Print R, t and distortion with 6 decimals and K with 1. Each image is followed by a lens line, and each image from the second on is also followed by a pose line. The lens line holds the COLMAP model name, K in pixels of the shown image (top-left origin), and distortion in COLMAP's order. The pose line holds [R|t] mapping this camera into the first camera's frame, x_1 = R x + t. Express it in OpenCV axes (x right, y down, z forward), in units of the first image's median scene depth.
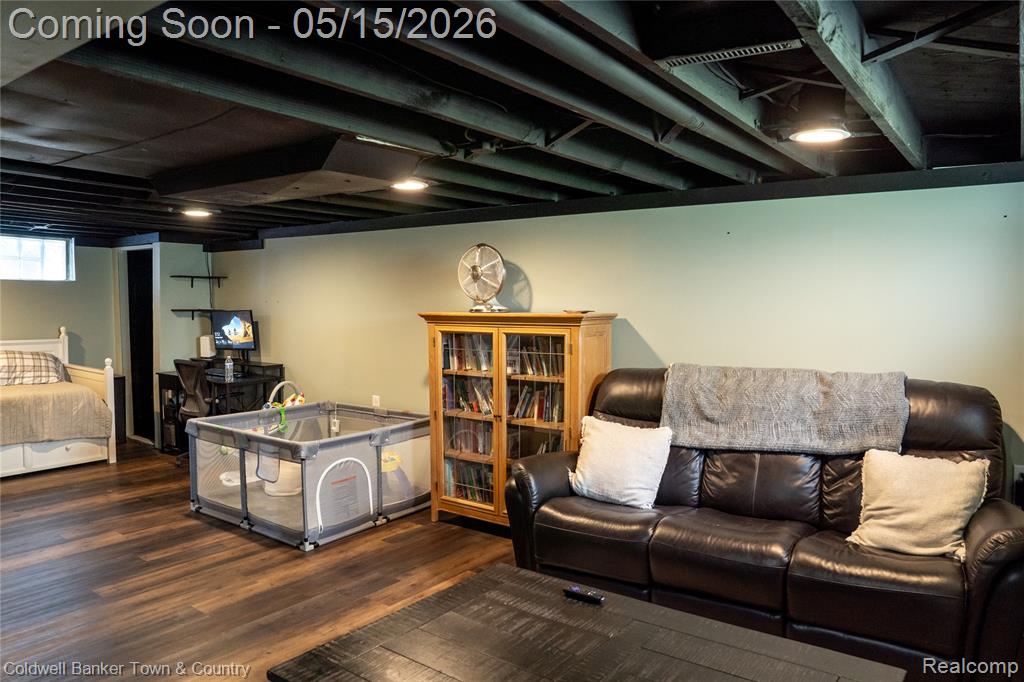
lens RADIAL K [[734.2, 0, 508.3], [0, 734.2, 348.1], [0, 0, 1]] dist [-0.121357, 0.101253]
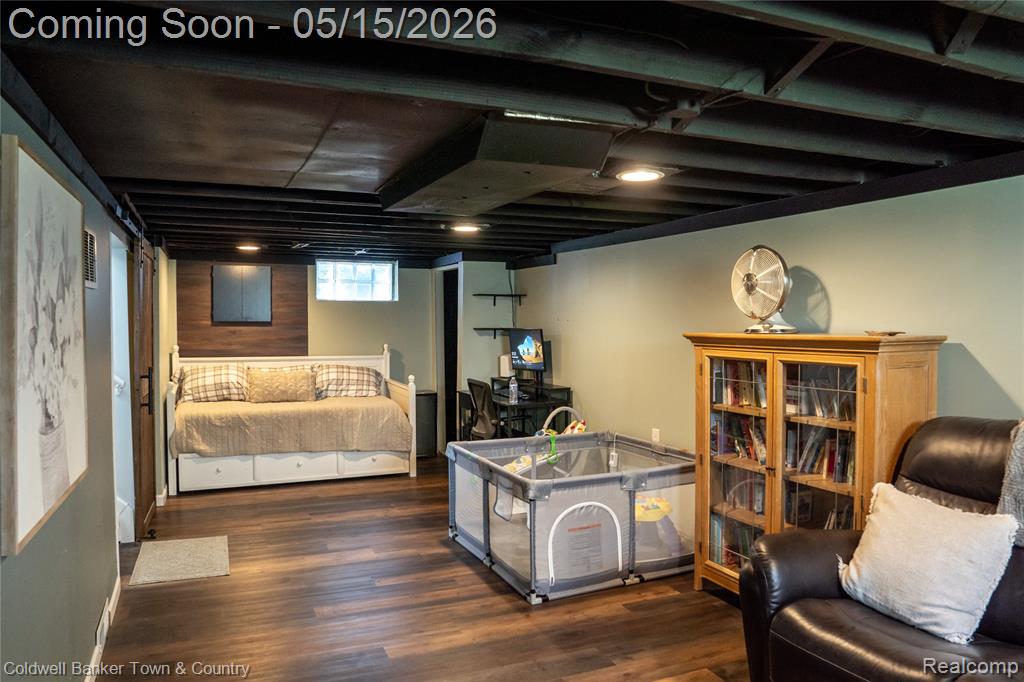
lens RADIAL K [[734.2, 0, 508.3], [0, 734.2, 348.1], [0, 0, 1]] dist [-0.121357, 0.101253]
pose [[0.860349, 0.013490, -0.509527, 0.127120], [-0.026482, 0.999483, -0.018253, -0.011791], [0.509017, 0.029197, 0.860261, 0.200772]]
